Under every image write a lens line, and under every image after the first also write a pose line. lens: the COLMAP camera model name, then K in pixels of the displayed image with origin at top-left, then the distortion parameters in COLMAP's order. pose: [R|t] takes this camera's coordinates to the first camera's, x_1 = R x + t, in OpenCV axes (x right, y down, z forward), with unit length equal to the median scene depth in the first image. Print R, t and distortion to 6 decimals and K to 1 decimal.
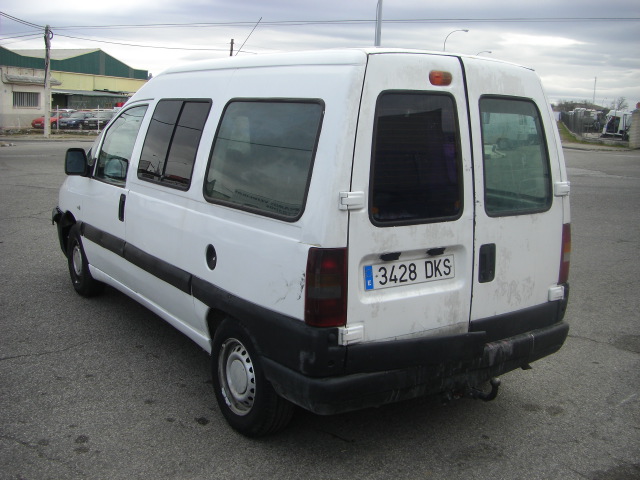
lens RADIAL K [[716.9, 0, 317.2], [0, 716.9, 238.0], [0, 0, 1]] dist [-0.180323, 0.134674]
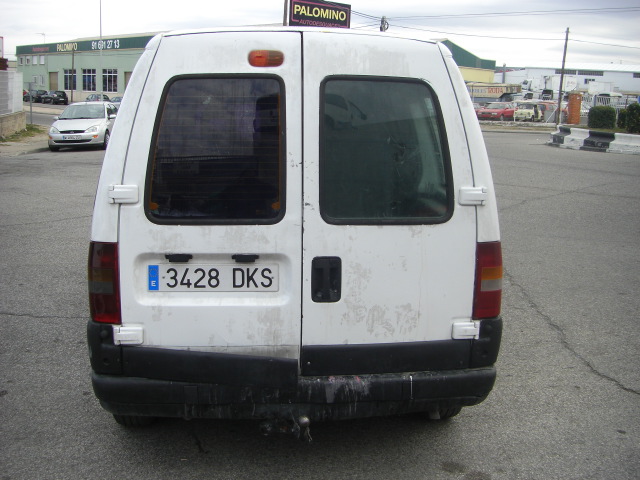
lens RADIAL K [[716.9, 0, 317.2], [0, 716.9, 238.0], [0, 0, 1]] dist [-0.180323, 0.134674]
pose [[0.878478, 0.087399, -0.469721, 0.645064], [-0.081295, 0.996133, 0.033306, -0.041498], [0.470815, 0.008927, 0.882187, 0.267674]]
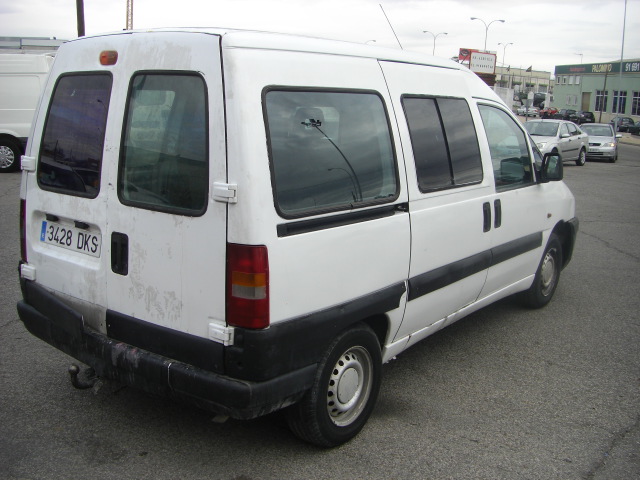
lens RADIAL K [[716.9, 0, 317.2], [0, 716.9, 238.0], [0, 0, 1]] dist [-0.180323, 0.134674]
pose [[0.324482, 0.170269, -0.930441, 1.225460], [-0.196327, 0.974367, 0.109841, -0.141541], [0.925293, 0.147029, 0.349593, 0.951991]]
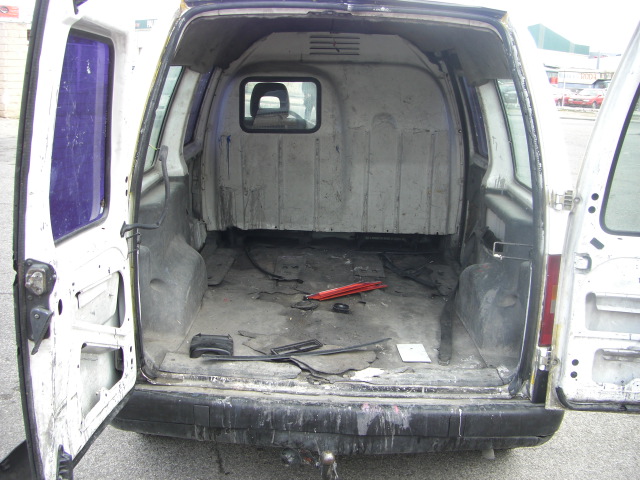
lens RADIAL K [[716.9, 0, 317.2], [0, 716.9, 238.0], [0, 0, 1]] dist [-0.180323, 0.134674]
pose [[0.814086, 0.135659, -0.564678, 0.617250], [-0.116006, 0.990724, 0.070770, -0.063283], [0.569040, 0.007893, 0.822272, 0.413135]]
